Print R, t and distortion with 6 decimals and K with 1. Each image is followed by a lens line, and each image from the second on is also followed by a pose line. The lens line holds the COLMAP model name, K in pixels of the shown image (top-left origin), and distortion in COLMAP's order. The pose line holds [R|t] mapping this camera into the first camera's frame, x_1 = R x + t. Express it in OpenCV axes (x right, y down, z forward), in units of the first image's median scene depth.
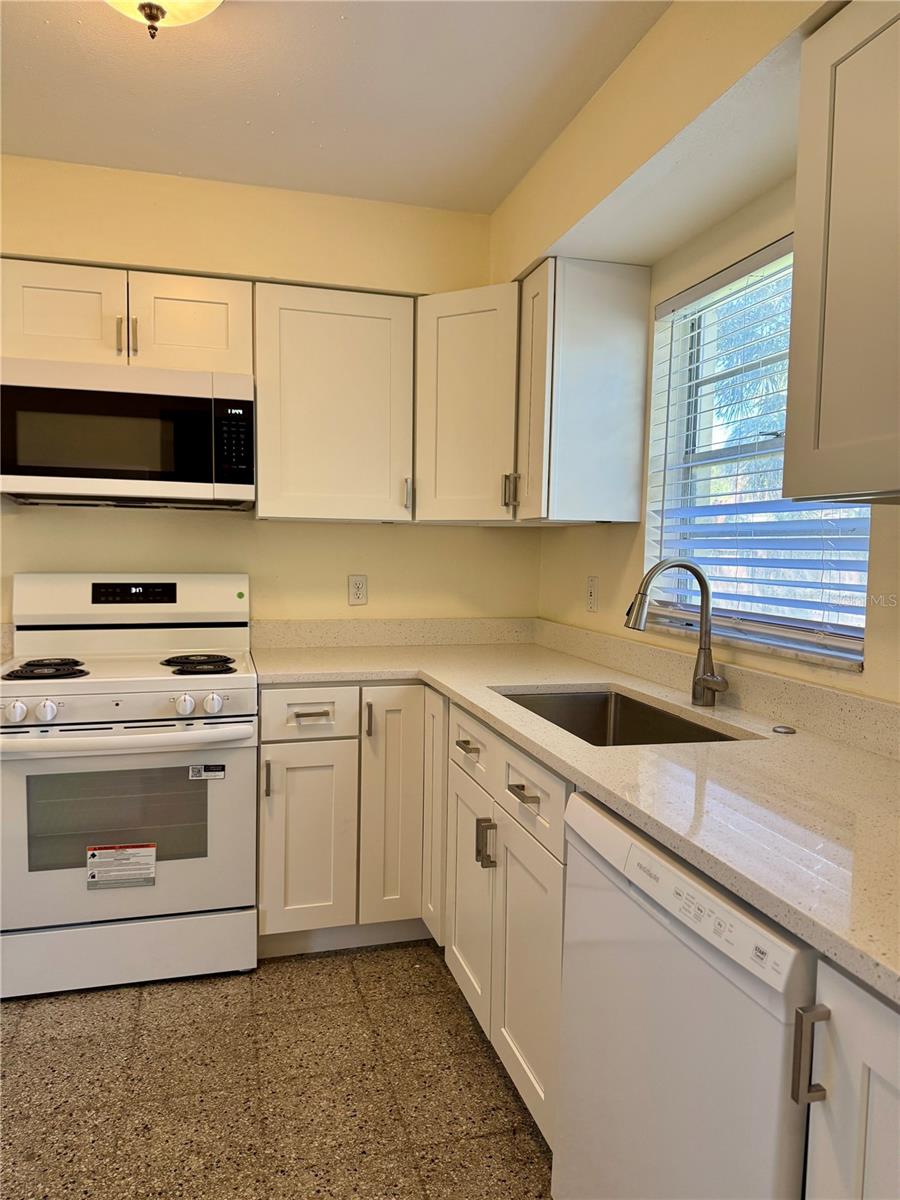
lens RADIAL K [[836.8, 0, 450.0], [0, 836.8, 600.0], [0, 0, 1]] dist [0.000764, -0.006402]
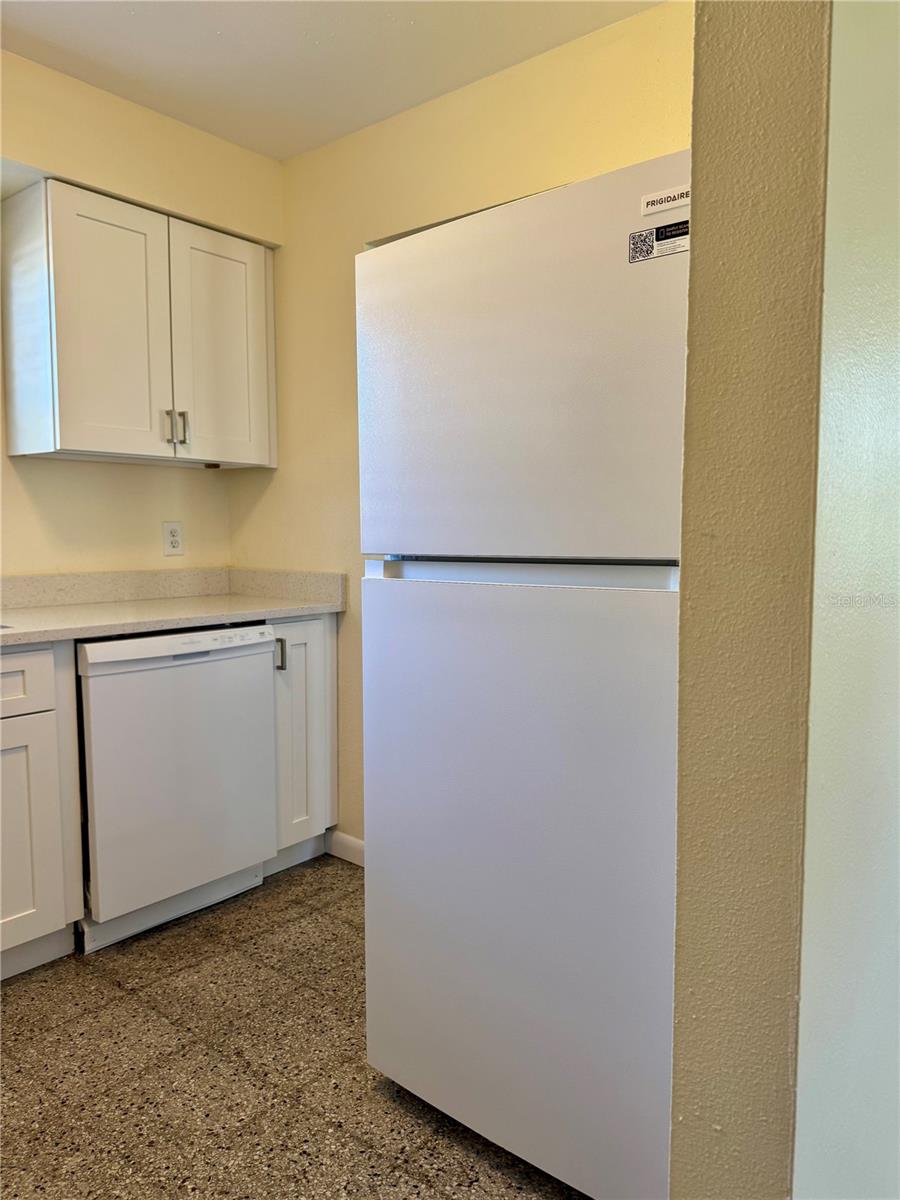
lens RADIAL K [[846.9, 0, 450.0], [0, 846.9, 600.0], [0, 0, 1]] dist [0.004845, -0.007713]
pose [[-0.564573, -0.088090, 0.820669, -0.910145], [0.041986, 0.989936, 0.135143, -0.012852], [-0.824315, 0.110755, -0.555192, 0.828517]]
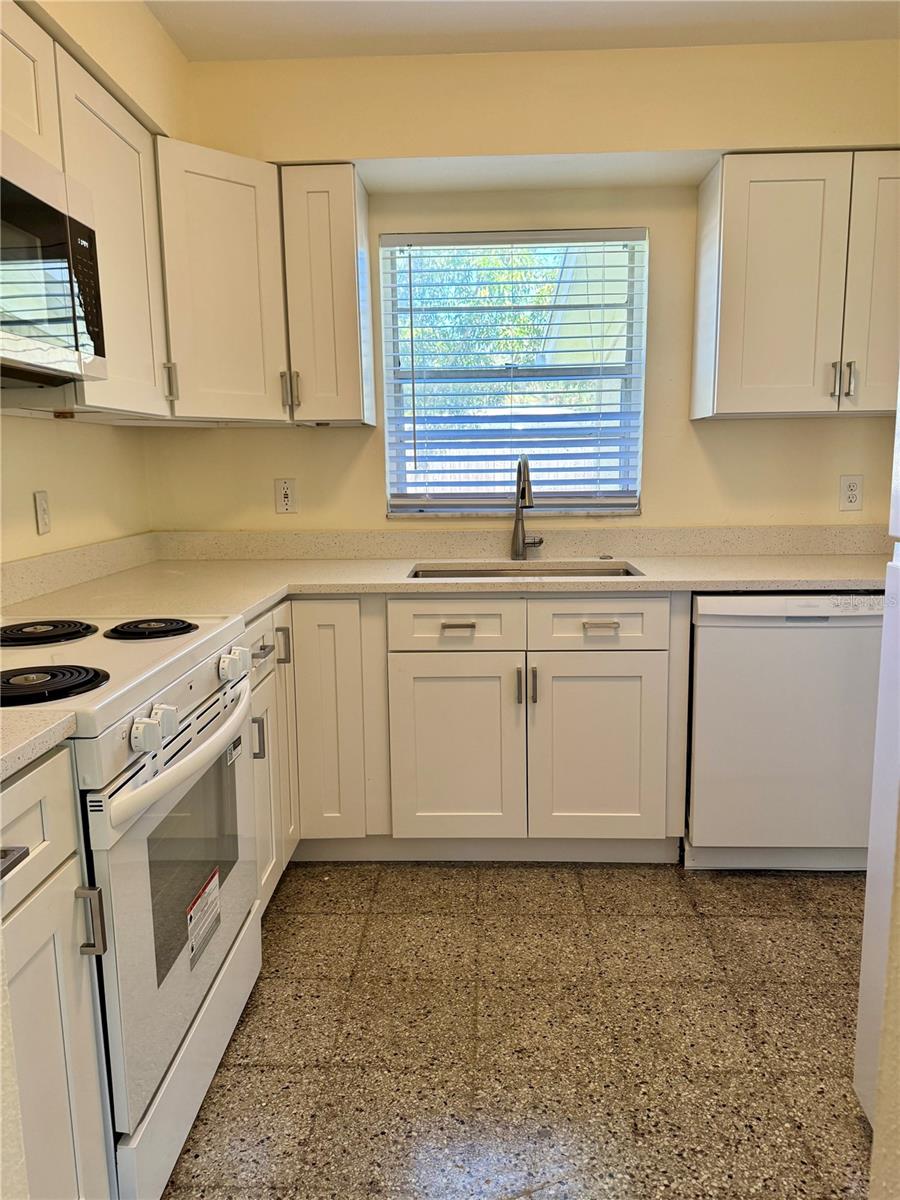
lens RADIAL K [[836.8, 0, 450.0], [0, 836.8, 600.0], [0, 0, 1]] dist [0.000764, -0.006402]
pose [[0.308126, -0.172311, 0.935611, -0.960687], [0.076483, 0.984764, 0.156175, -0.032382], [-0.948266, 0.023437, 0.316610, 0.603913]]
